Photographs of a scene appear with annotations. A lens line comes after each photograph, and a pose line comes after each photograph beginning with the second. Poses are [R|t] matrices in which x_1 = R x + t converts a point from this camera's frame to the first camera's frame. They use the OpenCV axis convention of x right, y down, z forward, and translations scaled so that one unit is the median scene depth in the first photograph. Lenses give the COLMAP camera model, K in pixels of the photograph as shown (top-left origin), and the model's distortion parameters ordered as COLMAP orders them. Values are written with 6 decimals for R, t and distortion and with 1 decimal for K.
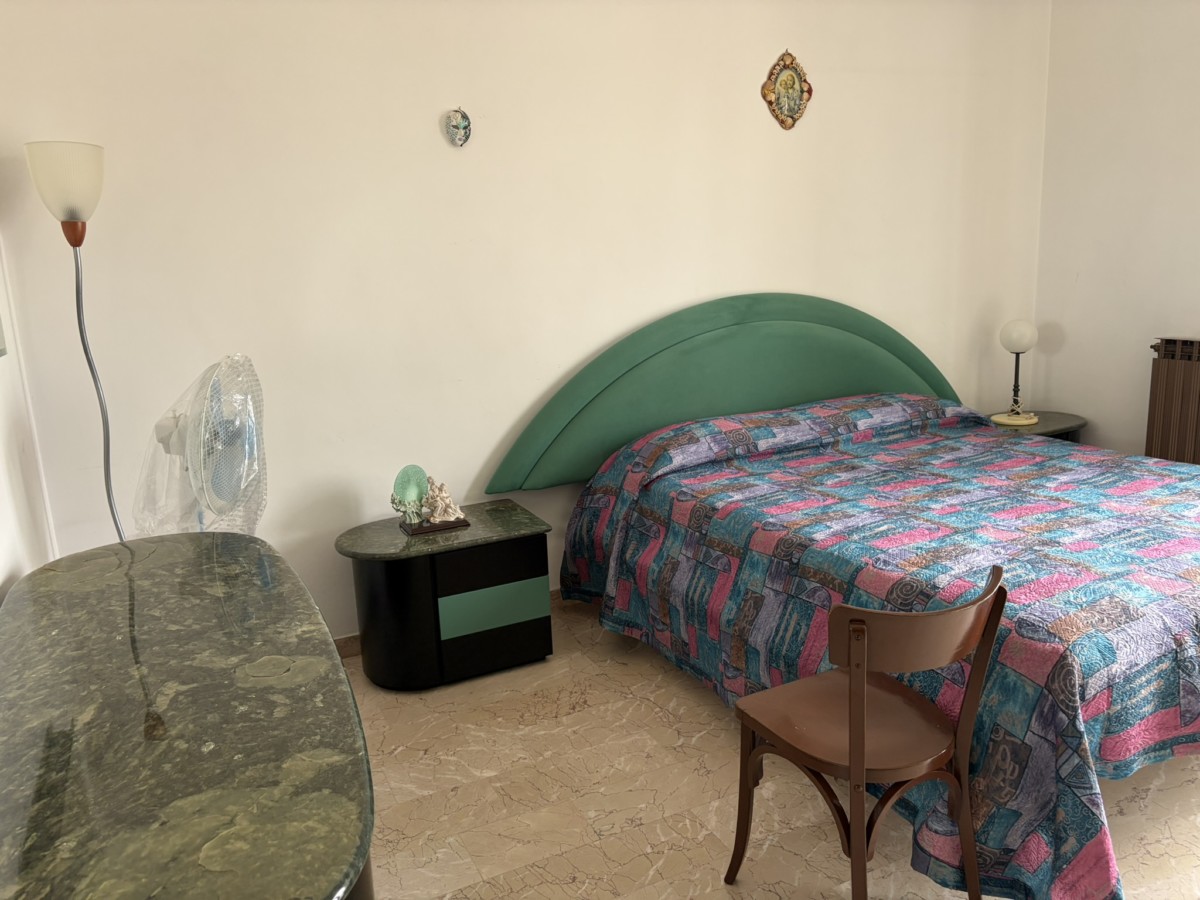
lens RADIAL K [[911.4, 0, 600.0], [0, 911.4, 450.0], [0, 0, 1]] dist [0.029474, -0.038575]
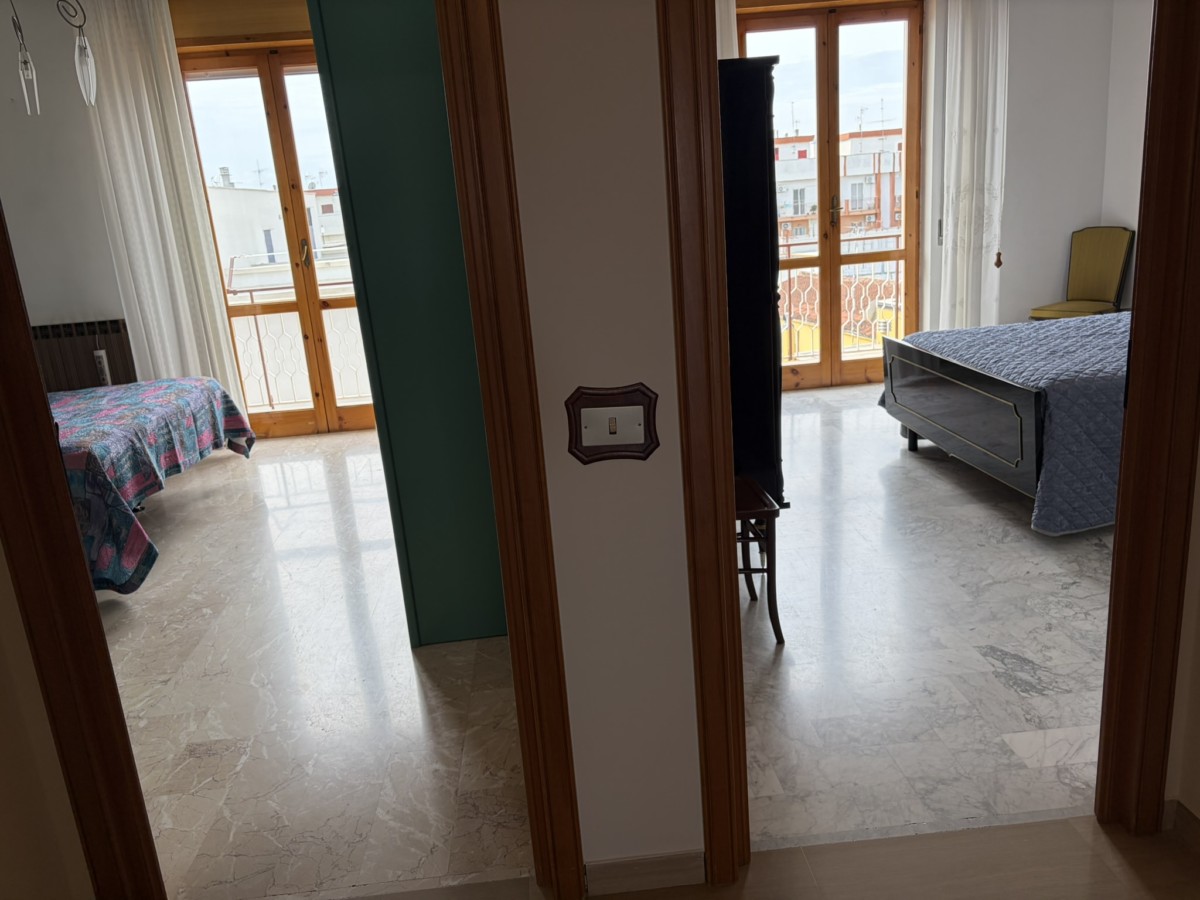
lens RADIAL K [[911.4, 0, 600.0], [0, 911.4, 450.0], [0, 0, 1]] dist [0.029474, -0.038575]
pose [[0.363491, -0.206348, 0.908457, -0.912523], [0.262448, 0.958346, 0.112669, 0.282203], [-0.893865, 0.197469, 0.402506, -0.819621]]
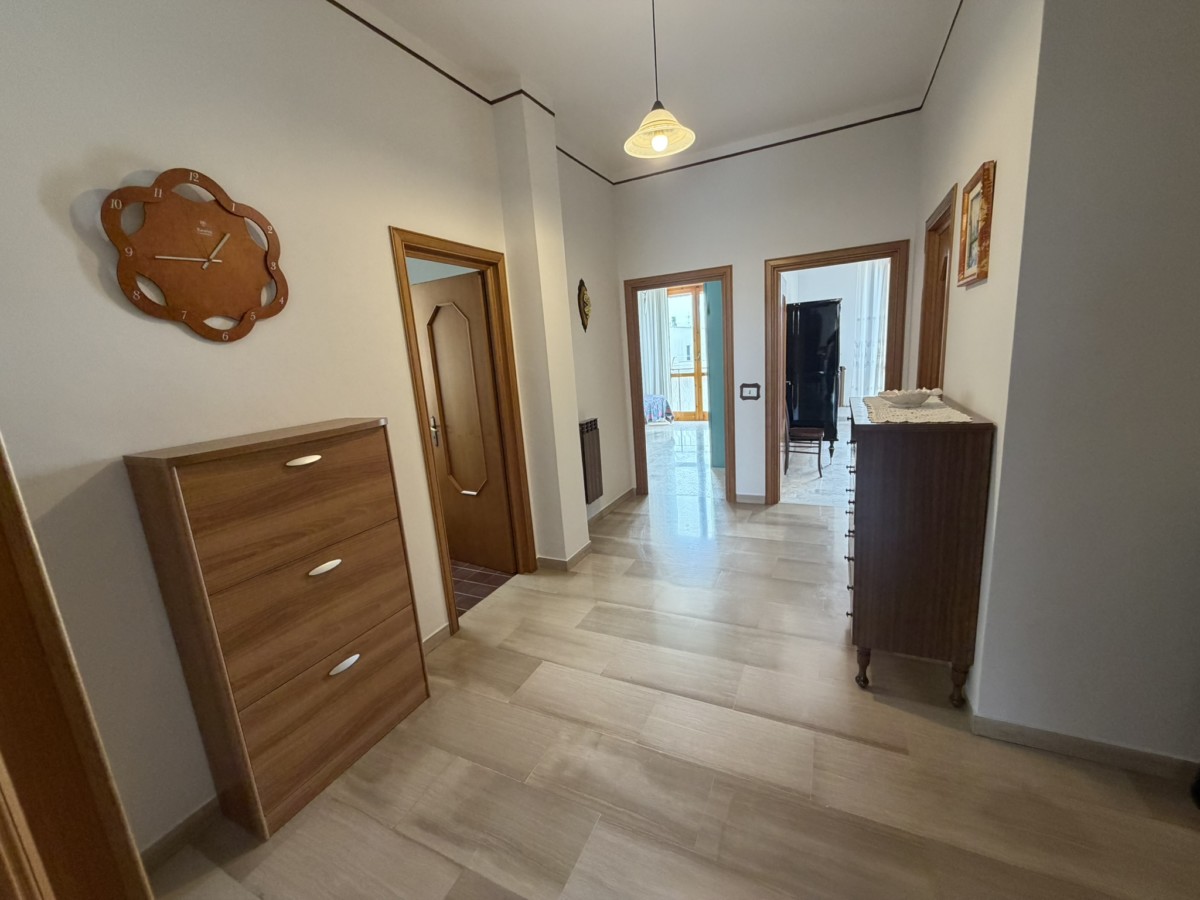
lens RADIAL K [[478.8, 0, 597.3], [0, 478.8, 450.2], [0, 0, 1]] dist [0.002284, 0.000183]
pose [[0.781134, -0.118842, 0.612949, -1.862854], [0.163191, 0.986453, -0.016709, 0.510601], [-0.602659, 0.113080, 0.789946, -1.627084]]
